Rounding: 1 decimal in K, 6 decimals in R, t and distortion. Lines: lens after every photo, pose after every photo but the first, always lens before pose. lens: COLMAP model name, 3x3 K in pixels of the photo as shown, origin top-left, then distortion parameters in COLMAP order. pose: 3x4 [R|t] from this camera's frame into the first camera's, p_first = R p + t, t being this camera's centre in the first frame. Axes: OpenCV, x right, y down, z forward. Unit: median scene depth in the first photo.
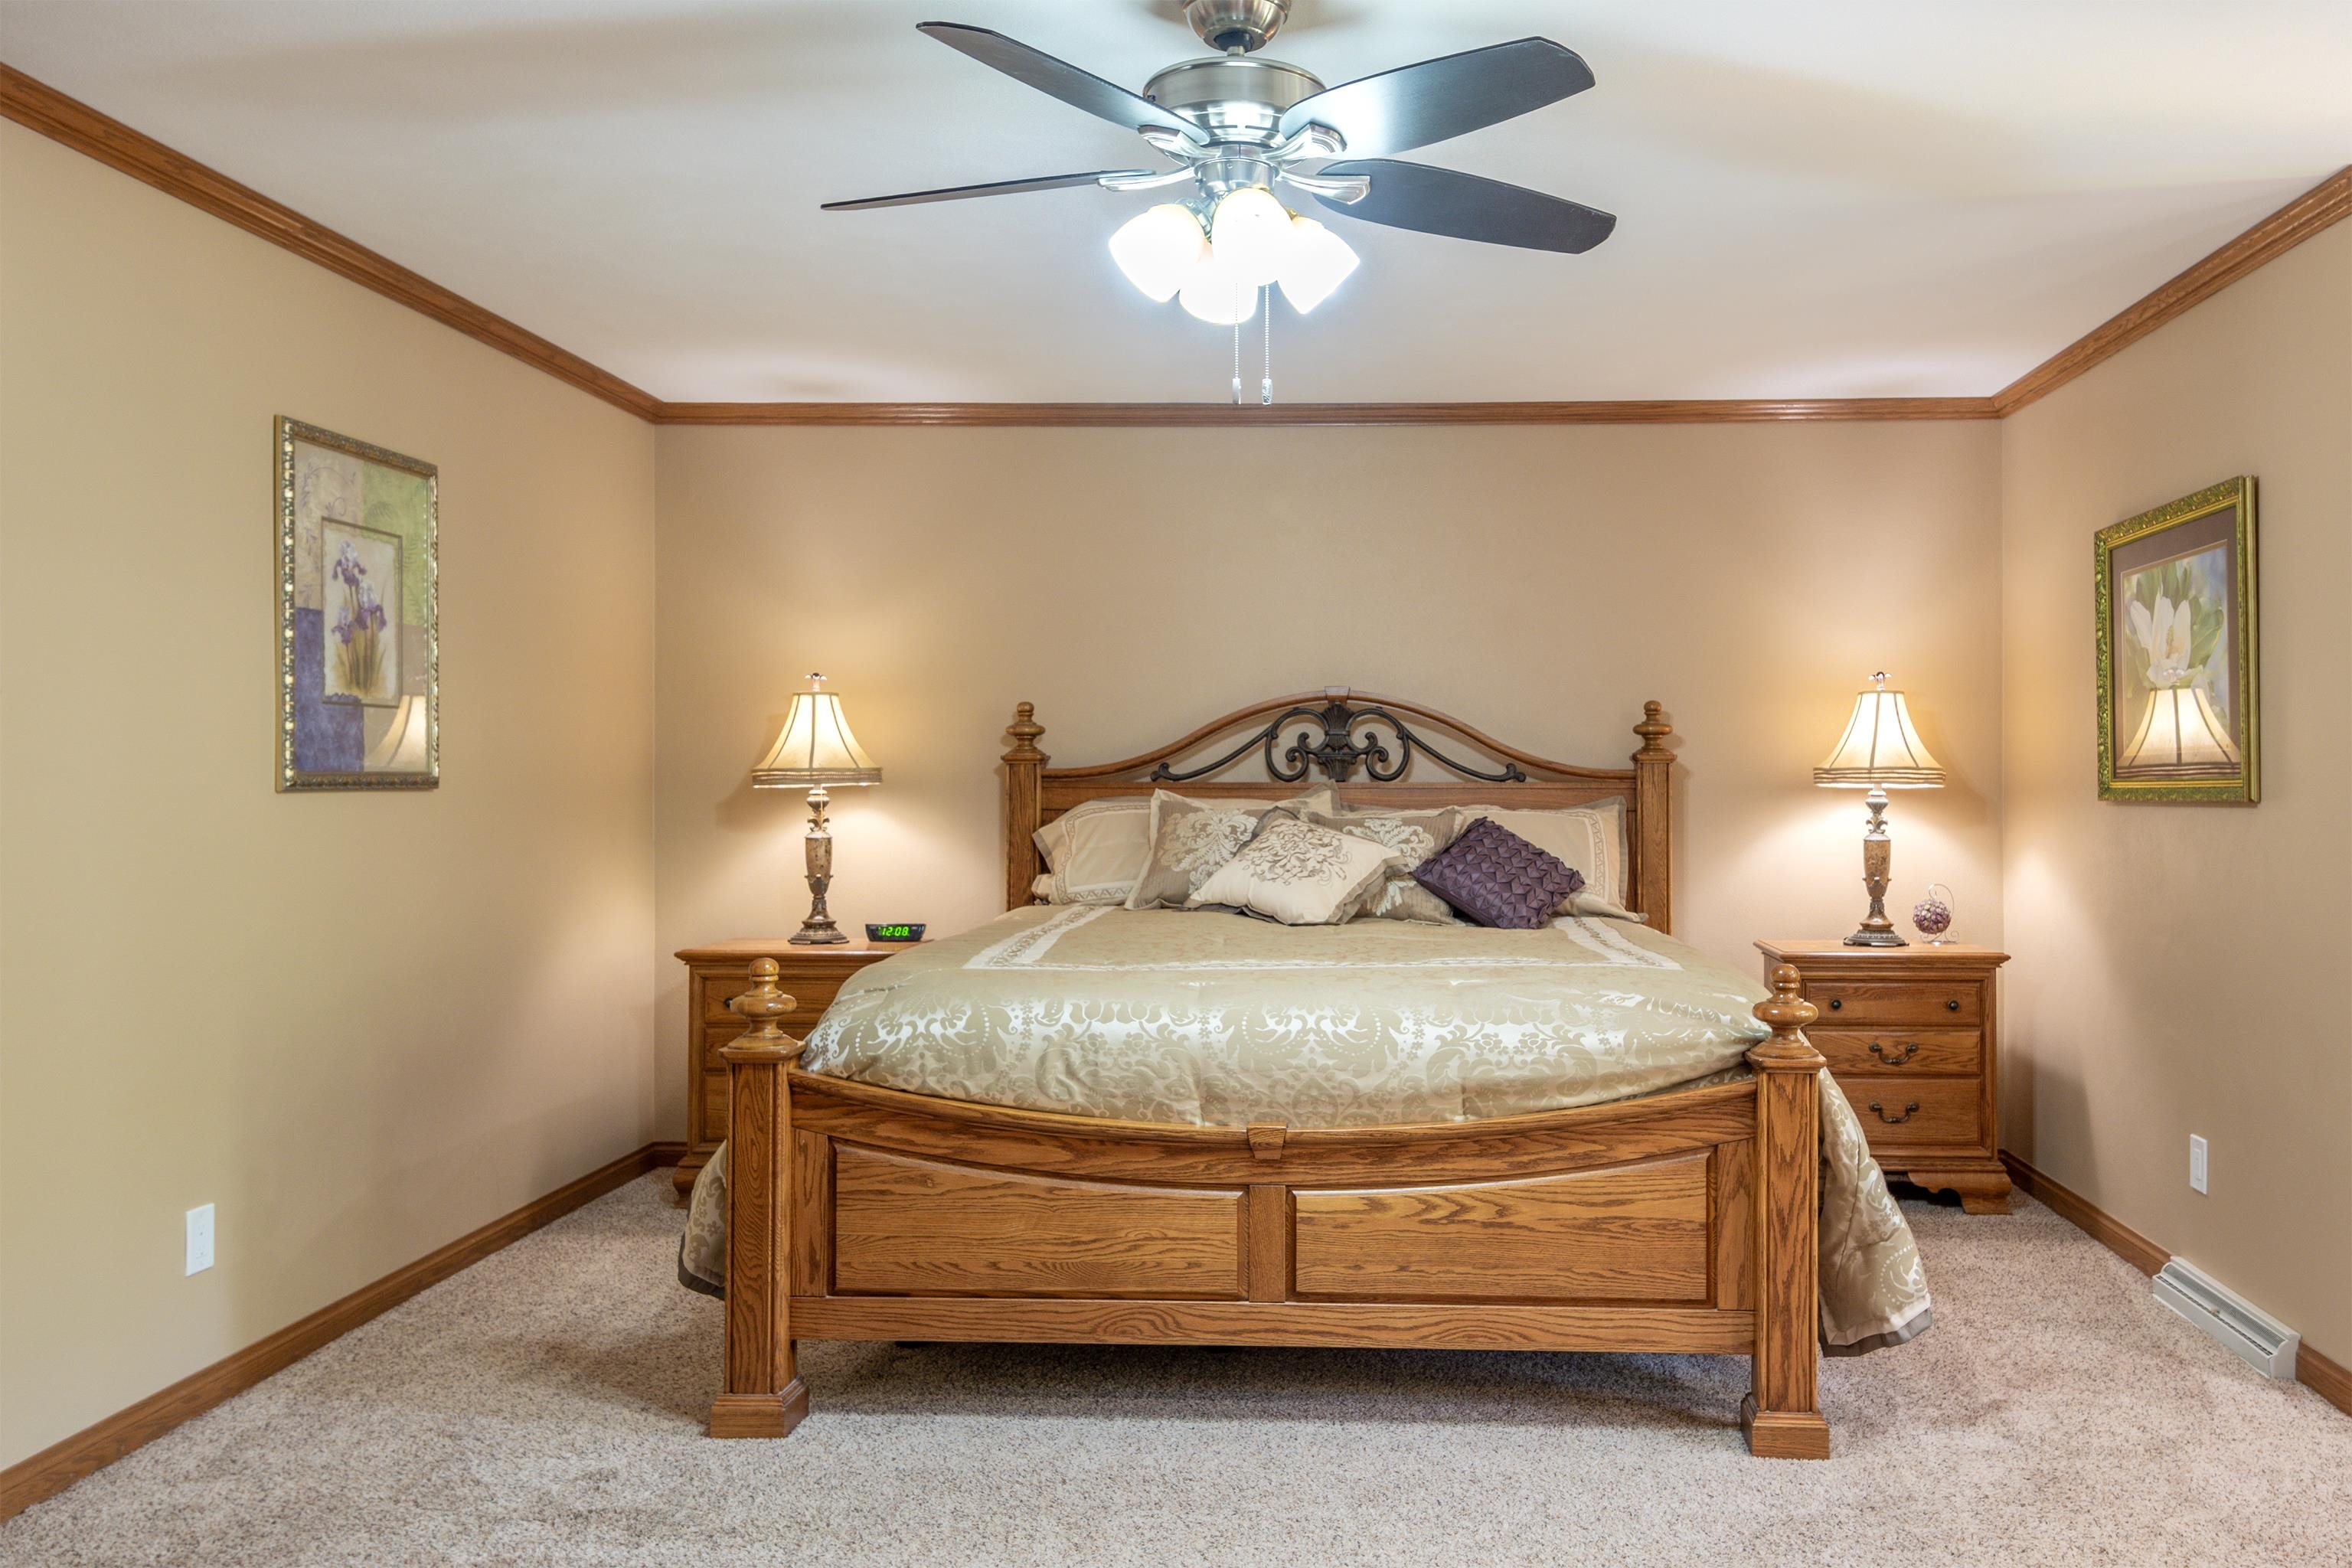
lens RADIAL K [[1837.9, 0, 1350.9], [0, 1837.9, 777.9], [0, 0, 1]] dist [0.048821, -0.066851]
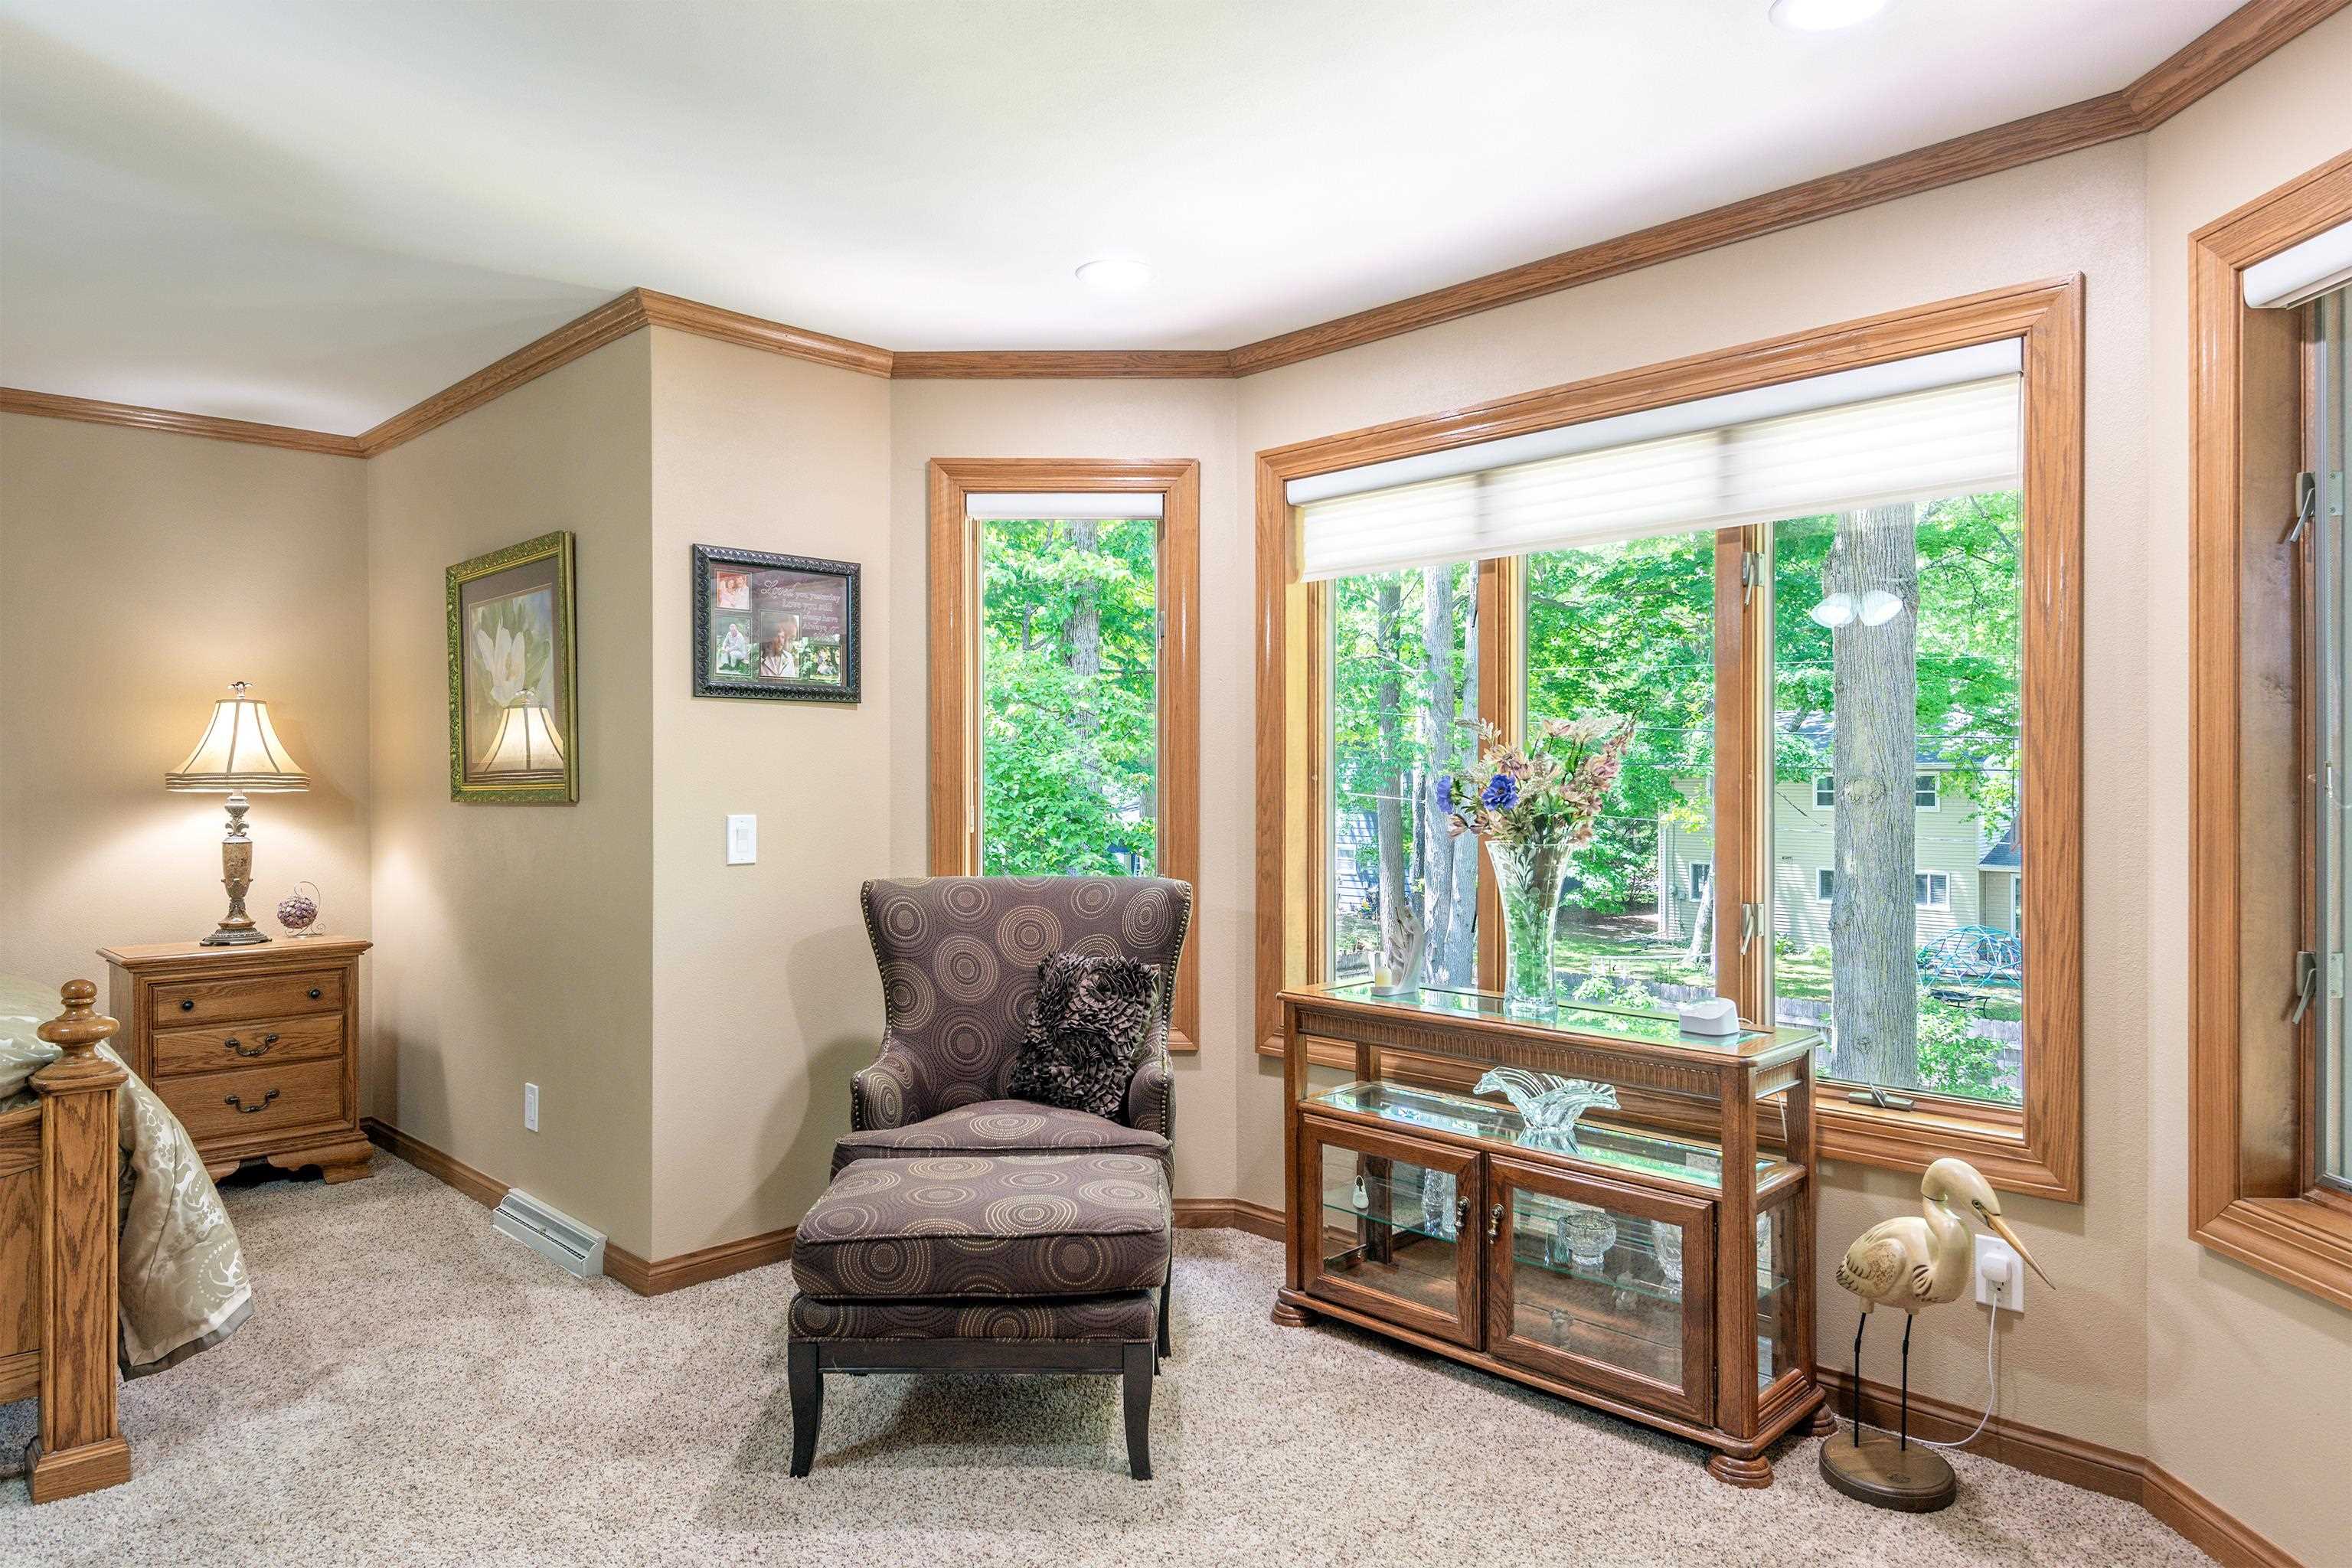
lens RADIAL K [[1471.3, 0, 1174.9], [0, 1471.3, 777.7], [0, 0, 1]] dist [0.039385, -0.033042]
pose [[0.692136, -0.002478, 0.721763, 0.069963], [0.004188, 0.999991, -0.000583, -0.000507], [-0.721755, 0.003426, 0.692140, 0.053685]]
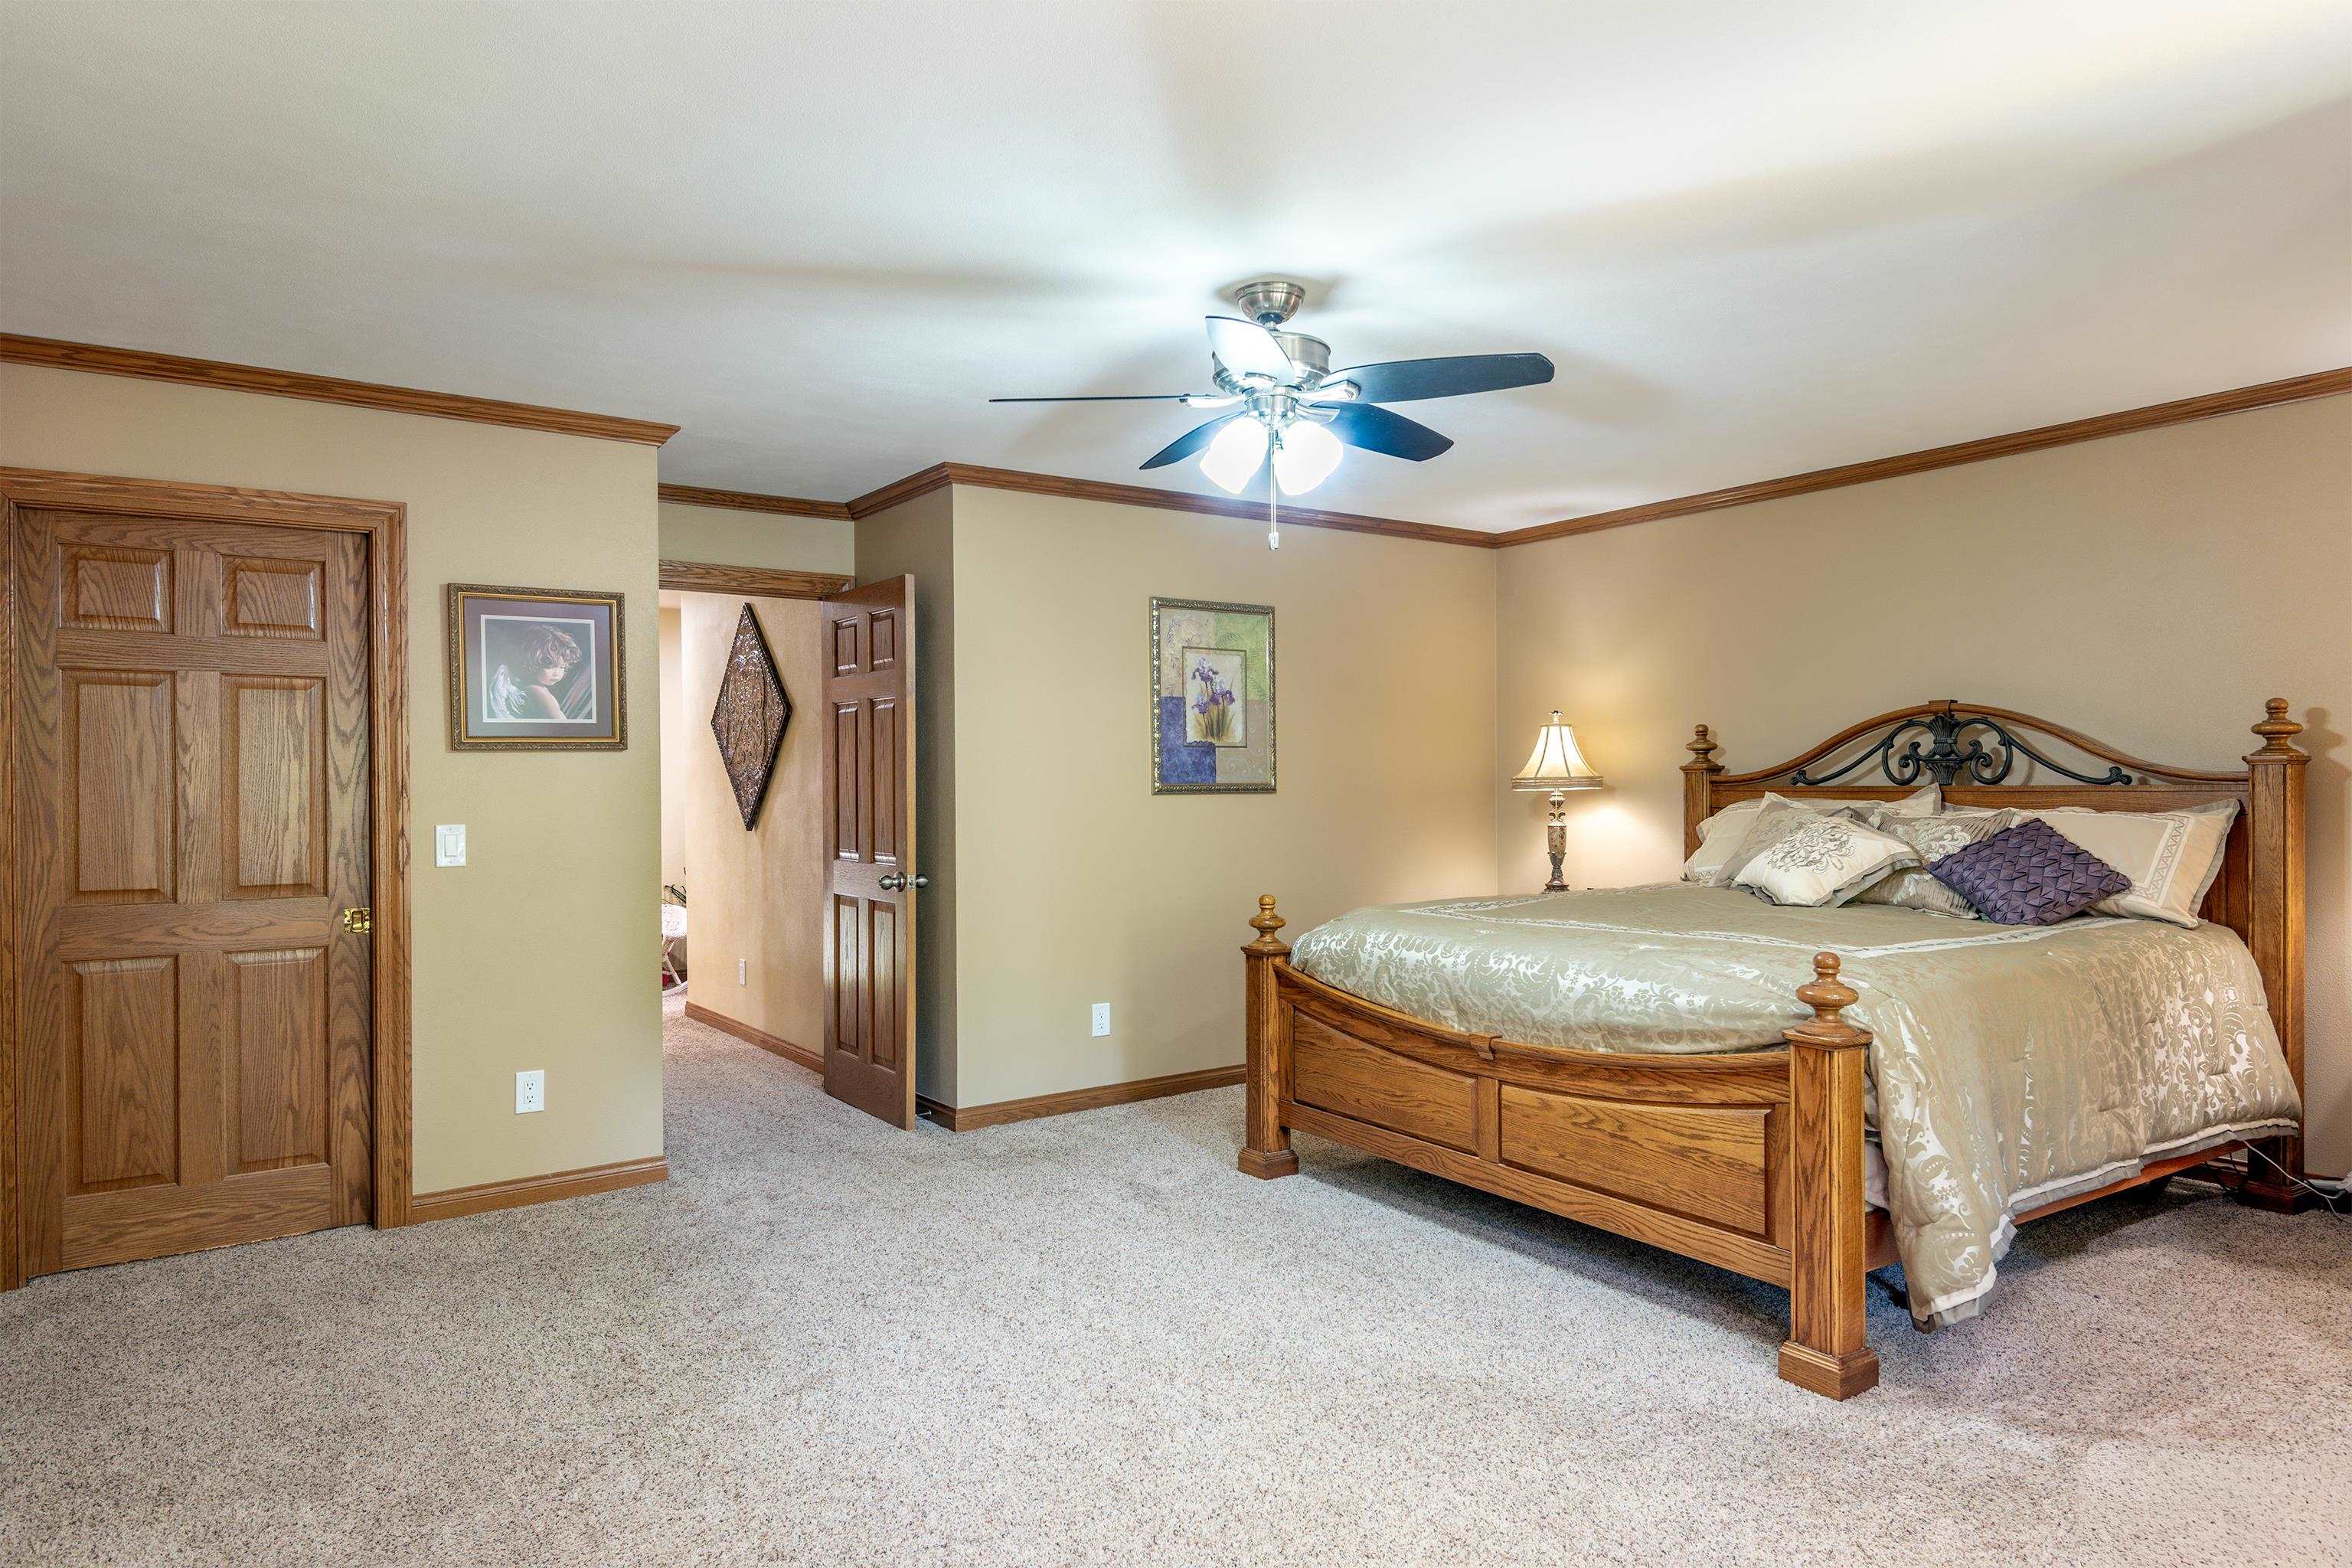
lens RADIAL K [[1437.9, 0, 1140.5], [0, 1437.9, 778.2], [0, 0, 1]] dist [0.004514, -0.000310]
pose [[0.571396, -0.008089, -0.820635, 0.690480], [0.007430, 0.999961, -0.004683, -0.002524], [0.820641, -0.003422, 0.571434, 0.159138]]
